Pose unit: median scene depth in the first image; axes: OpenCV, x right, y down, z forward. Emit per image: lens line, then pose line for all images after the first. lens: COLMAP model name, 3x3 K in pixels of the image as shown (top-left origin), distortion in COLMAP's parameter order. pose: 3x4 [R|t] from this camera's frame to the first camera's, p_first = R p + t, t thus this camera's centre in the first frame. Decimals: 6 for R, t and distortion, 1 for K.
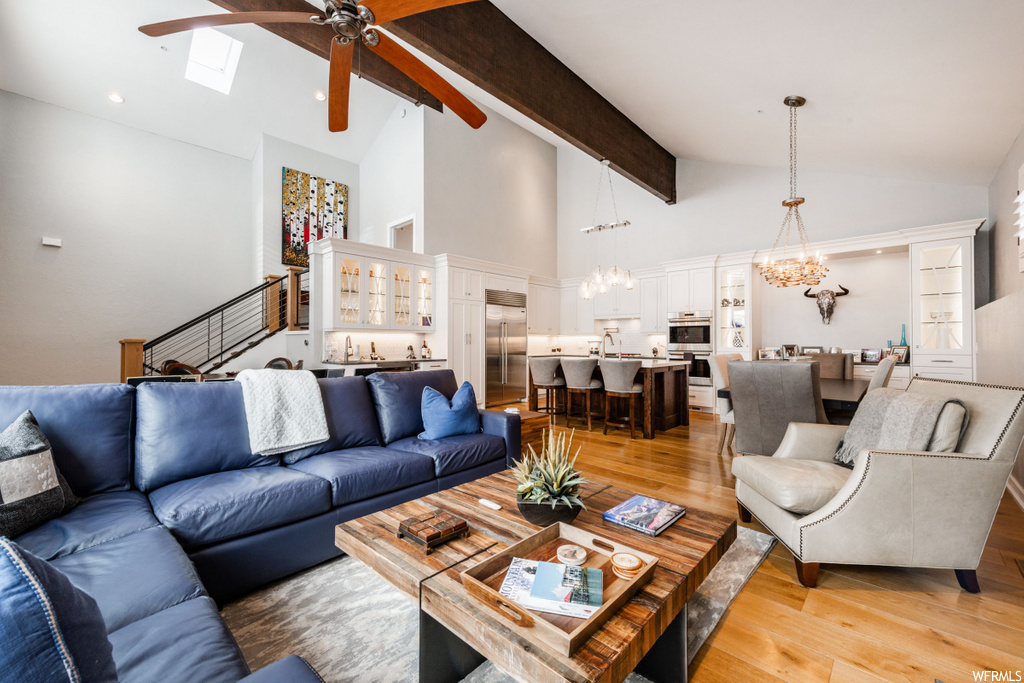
lens RADIAL K [[405.9, 0, 514.3], [0, 405.9, 339.7], [0, 0, 1]] dist [0.011556, -0.002022]
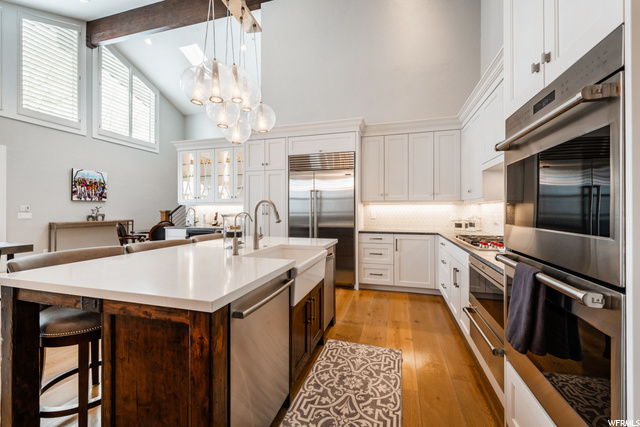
lens RADIAL K [[261.1, 0, 322.7], [0, 261.1, 208.1], [0, 0, 1]] dist [0.010242, 0.000903]
pose [[0.461118, -0.004859, -0.887325, 0.535279], [0.008544, 0.999963, -0.001036, -0.004033], [0.887298, -0.007104, 0.461143, 0.855317]]
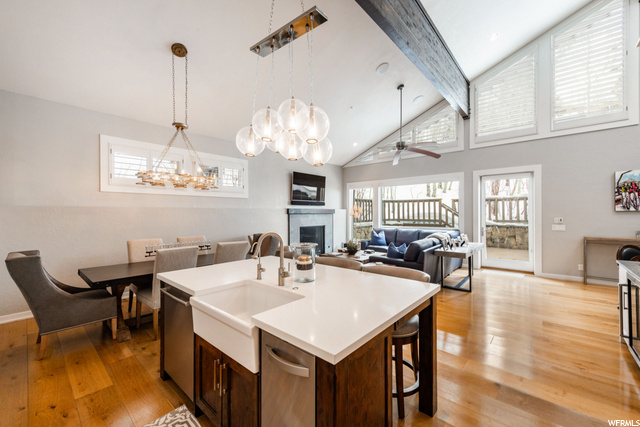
lens RADIAL K [[261.1, 0, 319.9], [0, 261.1, 213.3], [0, 0, 1]] dist [0.010242, 0.000903]
pose [[-0.999550, 0.008347, -0.028804, 0.168080], [0.008354, 0.999965, -0.000095, -0.040764], [0.028802, -0.000335, -0.999585, 1.234536]]
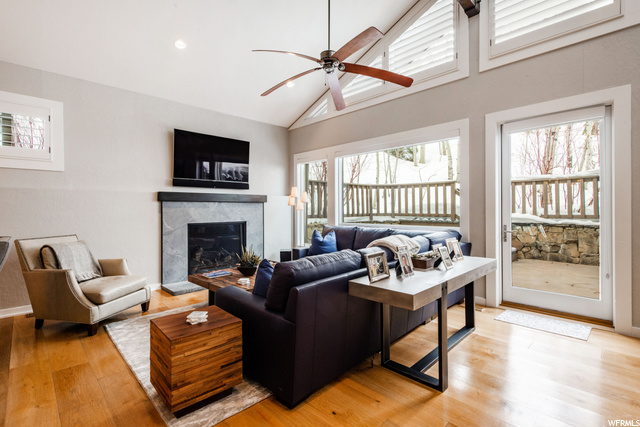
lens RADIAL K [[304.3, 0, 318.5], [0, 304.3, 211.1], [0, 0, 1]] dist [0.000904, -0.001608]
pose [[-0.998723, 0.005863, 0.050172, -0.150918], [0.006055, 0.999975, 0.003677, -0.015415], [-0.050149, 0.003976, -0.998734, 0.857809]]
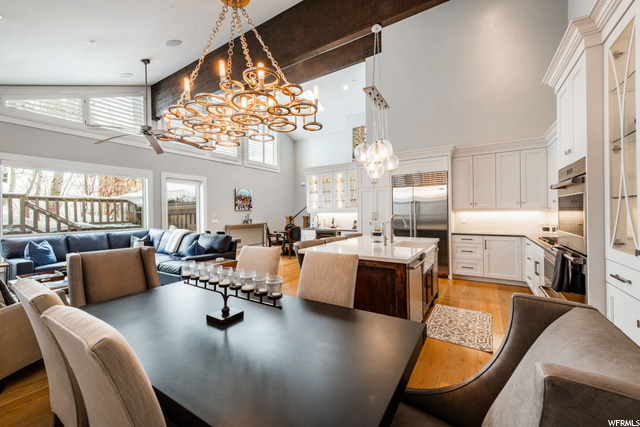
lens RADIAL K [[253.7, 0, 325.9], [0, 253.7, 211.2], [0, 0, 1]] dist [0.011556, -0.002022]
pose [[0.201486, -0.005135, -0.979478, 0.697682], [0.022406, 0.999749, -0.000632, -0.023022], [0.979235, -0.021819, 0.201550, 0.694632]]
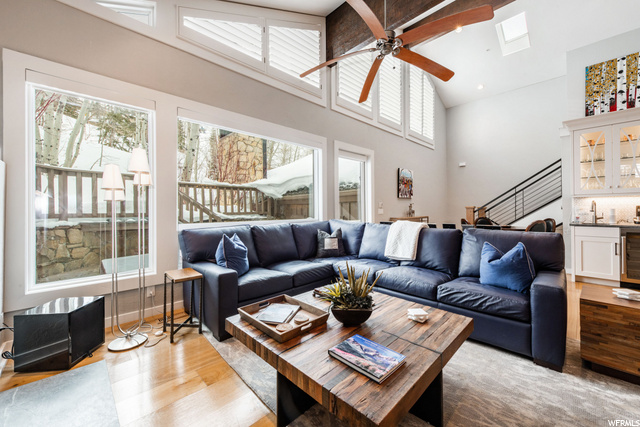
lens RADIAL K [[253.7, 0, 322.5], [0, 253.7, 207.2], [0, 0, 1]] dist [0.011556, -0.002022]
pose [[-0.033977, -0.010592, -0.999366, 0.279654], [0.016249, 0.999806, -0.011149, 0.002945], [0.999291, -0.016617, -0.033798, 0.240343]]
